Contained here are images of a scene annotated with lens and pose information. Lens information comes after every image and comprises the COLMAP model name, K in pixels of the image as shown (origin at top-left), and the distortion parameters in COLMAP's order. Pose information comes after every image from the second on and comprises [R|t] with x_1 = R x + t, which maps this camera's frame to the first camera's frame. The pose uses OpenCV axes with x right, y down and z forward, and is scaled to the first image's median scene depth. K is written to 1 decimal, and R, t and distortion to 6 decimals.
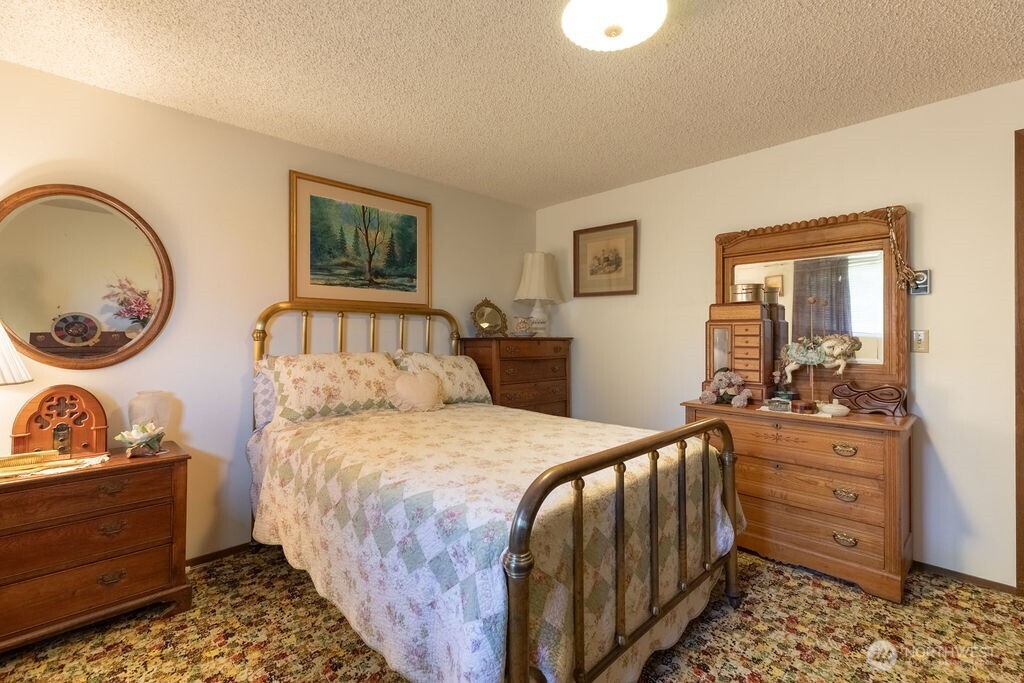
lens RADIAL K [[464.0, 0, 521.1], [0, 464.0, 336.2], [0, 0, 1]] dist [-0.000282, -0.000059]
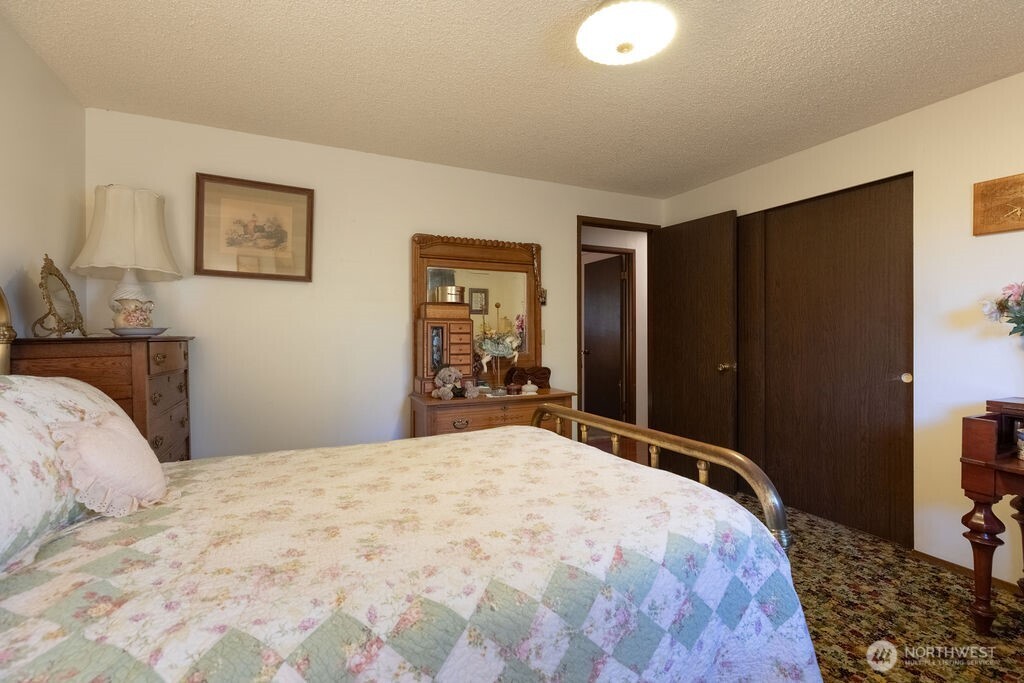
lens RADIAL K [[464.0, 0, 519.9], [0, 464.0, 338.7], [0, 0, 1]] dist [-0.000282, -0.000059]
pose [[0.314481, -0.008637, 0.949224, -0.510016], [0.002311, 0.999963, 0.008333, 0.002990], [-0.949261, -0.000428, 0.314490, 0.509896]]
